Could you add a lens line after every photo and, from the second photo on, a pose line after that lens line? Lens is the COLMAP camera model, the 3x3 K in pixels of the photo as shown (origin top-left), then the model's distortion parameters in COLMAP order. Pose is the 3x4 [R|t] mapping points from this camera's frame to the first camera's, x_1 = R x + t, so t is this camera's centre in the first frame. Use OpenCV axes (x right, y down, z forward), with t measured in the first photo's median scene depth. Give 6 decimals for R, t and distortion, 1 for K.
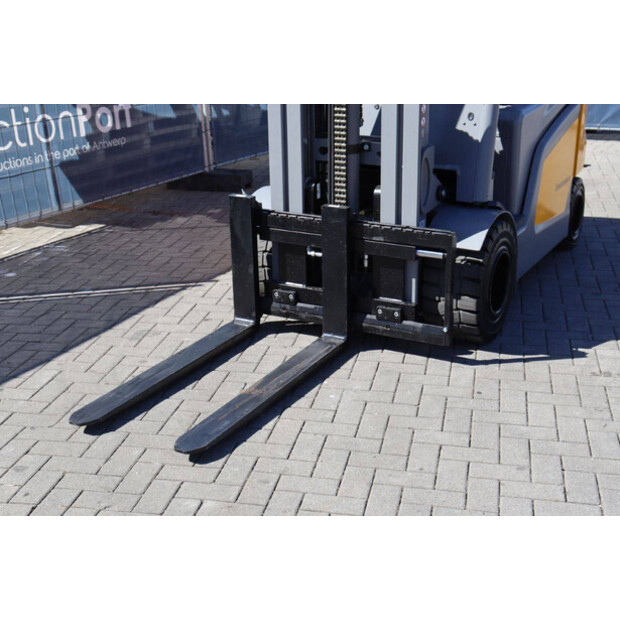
lens RADIAL K [[911.6, 0, 310.0], [0, 911.6, 310.0], [0, 0, 1]] dist [0.065507, 0.040955]
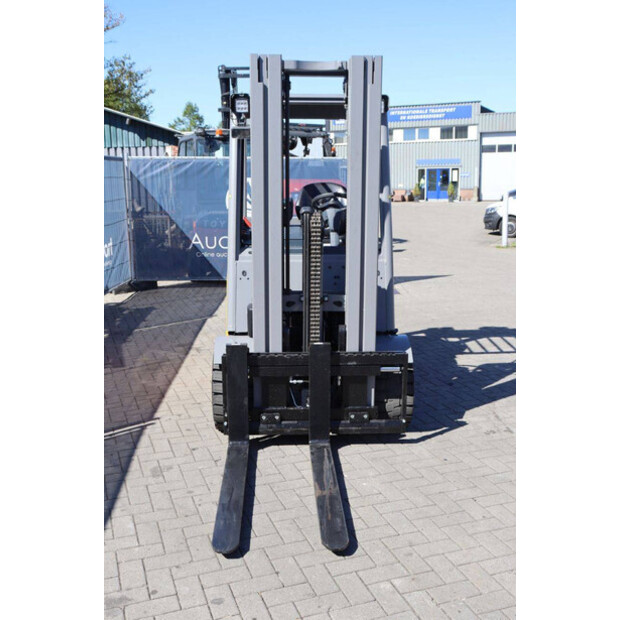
lens RADIAL K [[680.9, 0, 310.0], [0, 680.9, 310.0], [0, 0, 1]] dist [-0.045713, 0.034722]
pose [[0.860126, -0.086968, 0.502614, -0.468945], [0.161914, 0.980949, -0.107349, -0.055000], [-0.483702, 0.173713, 0.857820, 0.134221]]
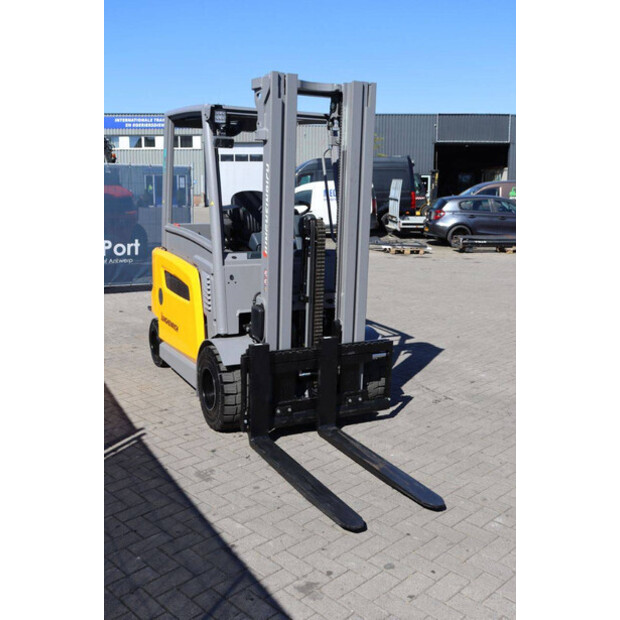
lens RADIAL K [[652.5, 0, 310.0], [0, 652.5, 310.0], [0, 0, 1]] dist [-0.066344, 0.010830]
pose [[0.567770, -0.132175, 0.812507, -0.819882], [0.251621, 0.967651, -0.018416, -0.140603], [-0.783789, 0.214900, 0.582661, 0.383294]]
